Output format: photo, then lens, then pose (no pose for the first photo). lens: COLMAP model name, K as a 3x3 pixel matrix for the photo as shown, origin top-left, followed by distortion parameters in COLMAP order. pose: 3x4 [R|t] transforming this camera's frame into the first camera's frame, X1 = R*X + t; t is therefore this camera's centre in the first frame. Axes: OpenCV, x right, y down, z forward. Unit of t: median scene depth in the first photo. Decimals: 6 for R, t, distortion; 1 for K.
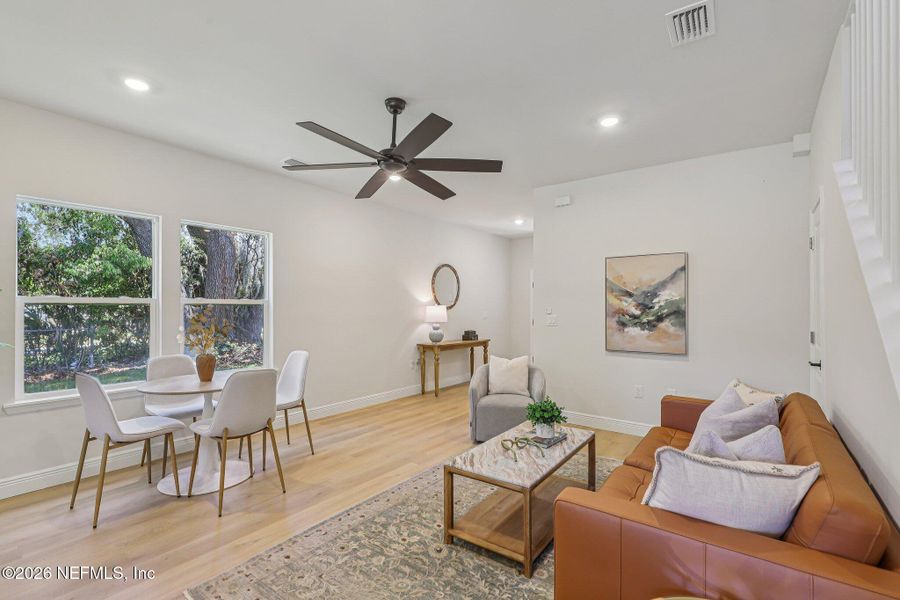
lens RADIAL K [[409.4, 0, 450.8], [0, 409.4, 304.4], [0, 0, 1]] dist [0.001153, -0.000033]
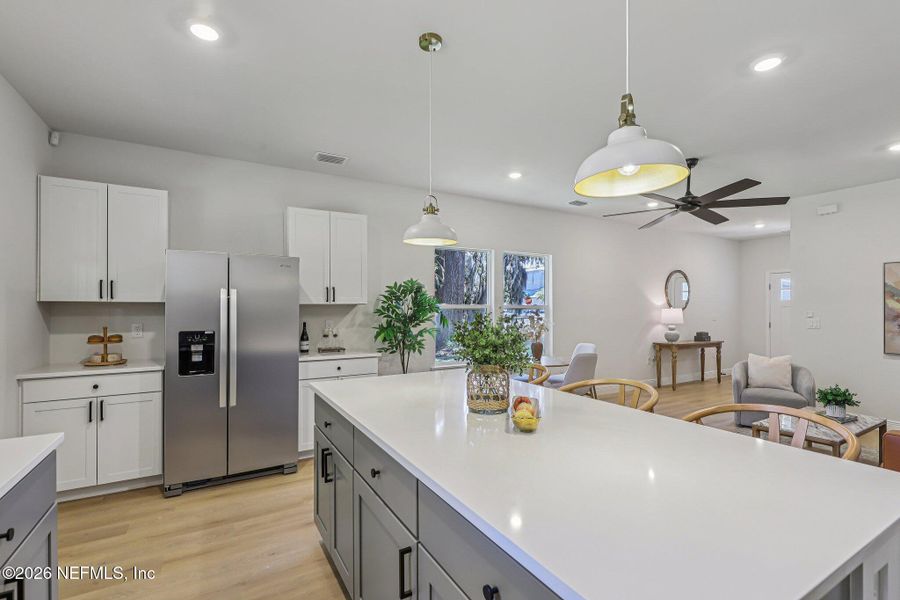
lens RADIAL K [[410.6, 0, 451.9], [0, 410.6, 307.3], [0, 0, 1]] dist [-0.000126, -0.000130]
pose [[0.920977, -0.001274, -0.389615, -0.221397], [0.003500, 0.999981, 0.005003, -0.012094], [0.389601, -0.005971, 0.920964, -0.372679]]
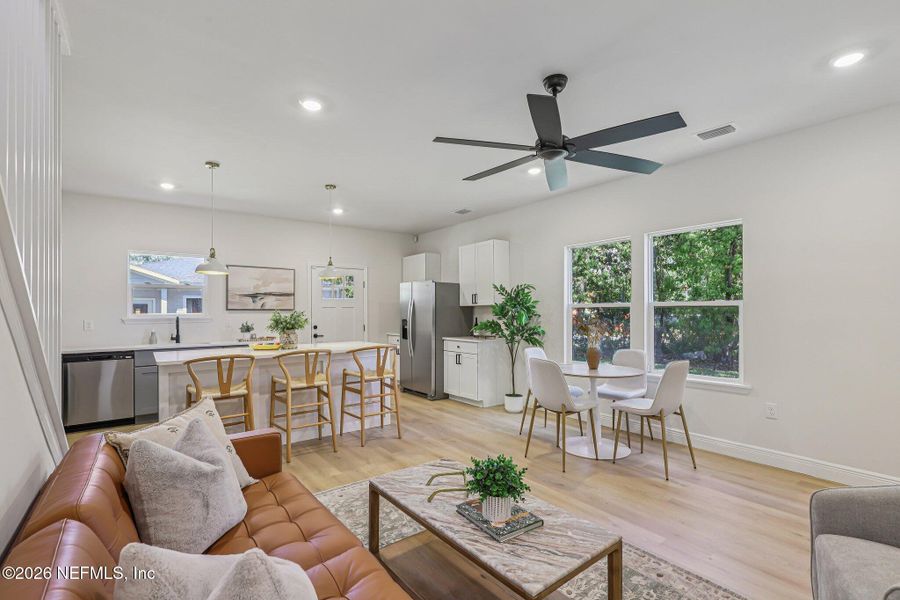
lens RADIAL K [[410.6, 0, 451.9], [0, 410.6, 307.3], [0, 0, 1]] dist [-0.000126, -0.000130]
pose [[-0.272762, -0.009149, -0.962038, 0.528130], [0.011217, 0.999857, -0.012689, 0.007636], [0.962016, -0.014253, -0.272620, 0.686909]]
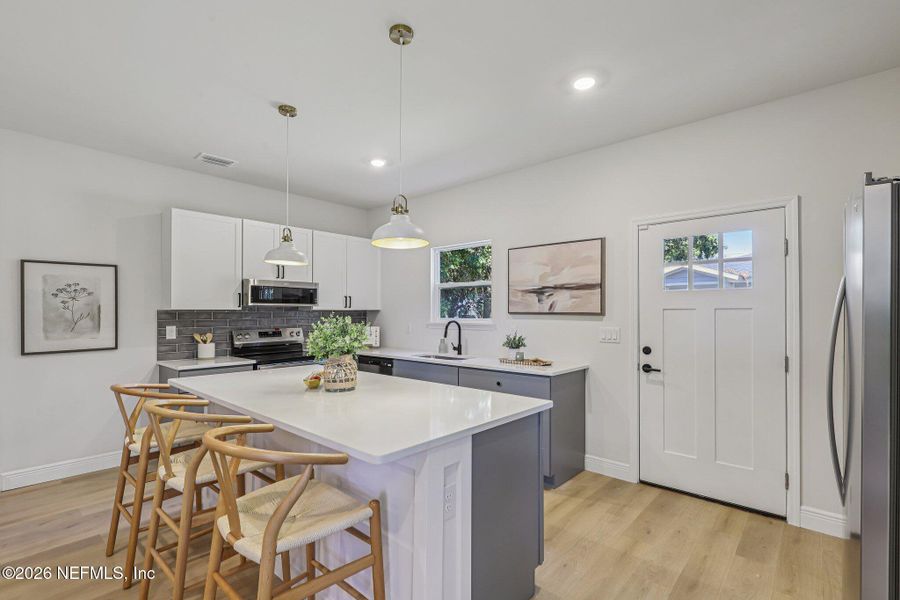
lens RADIAL K [[414.8, 0, 452.8], [0, 414.8, 310.0], [0, 0, 1]] dist [0.001045, 0.000283]
pose [[-0.996403, -0.002274, 0.084712, -0.541367], [-0.003318, 0.999920, -0.012188, -0.005872], [-0.084678, -0.012425, -0.996331, 0.550172]]
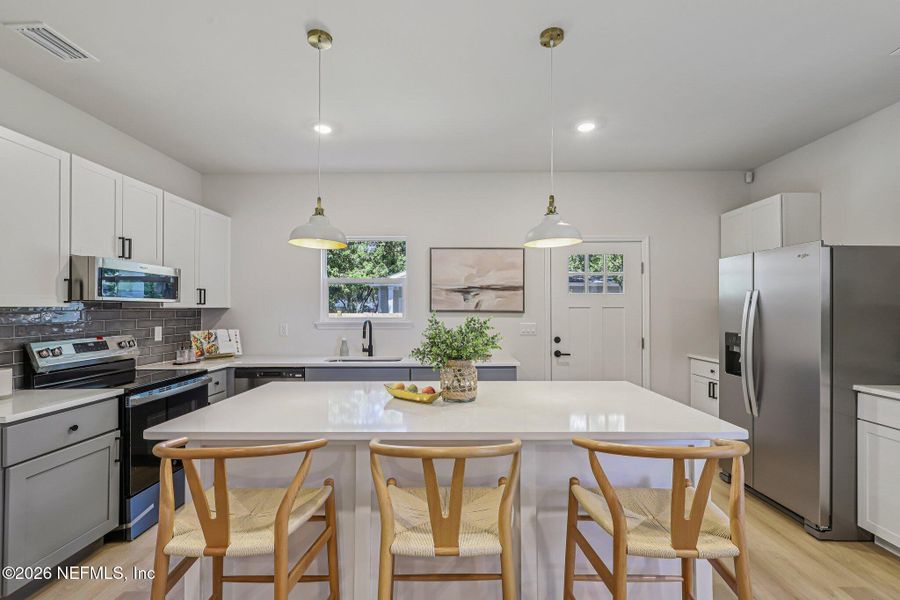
lens RADIAL K [[410.6, 0, 451.9], [0, 410.6, 307.3], [0, 0, 1]] dist [-0.000126, -0.000130]
pose [[-0.806468, -0.004205, -0.591262, -0.059940], [0.003720, 0.999919, -0.012185, -0.007882], [0.591266, -0.012027, -0.806387, 0.394468]]
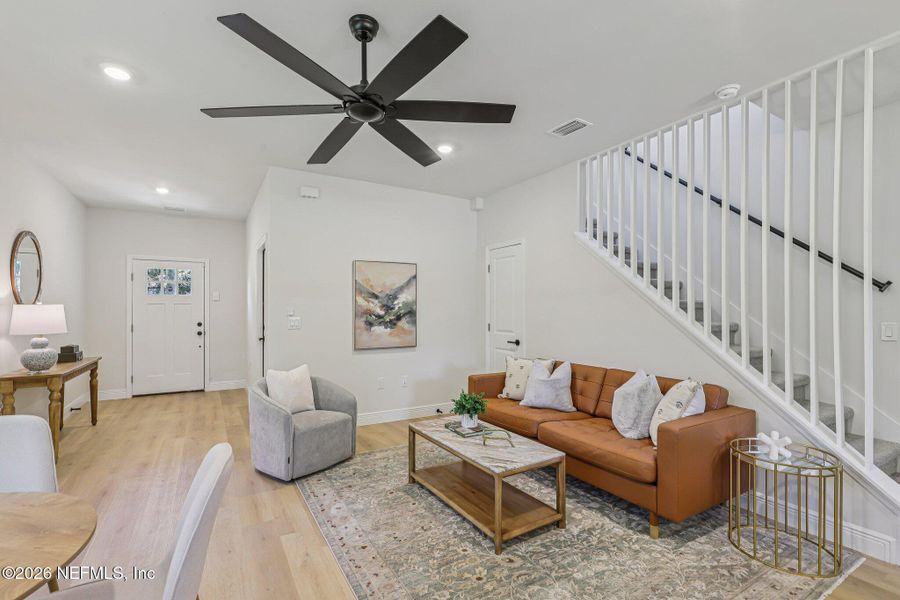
lens RADIAL K [[410.6, 0, 451.9], [0, 410.6, 307.3], [0, 0, 1]] dist [-0.000126, -0.000130]
pose [[0.380476, 0.001672, 0.924789, -0.498985], [-0.007889, 0.999968, 0.001437, 0.001643], [-0.924757, -0.007842, 0.380477, 0.389324]]
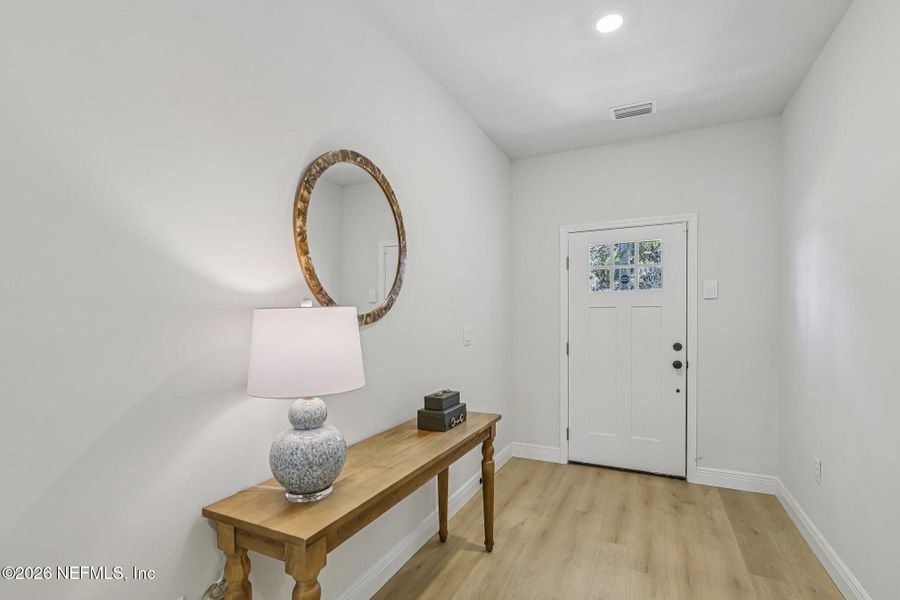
lens RADIAL K [[418.0, 0, 446.4], [0, 418.0, 324.2], [0, 0, 1]] dist [0.000724, 0.000066]
pose [[0.983620, -0.010191, 0.179969, -0.007304], [0.004974, 0.999555, 0.029419, 0.007382], [-0.180189, -0.028042, 0.983232, 1.150416]]
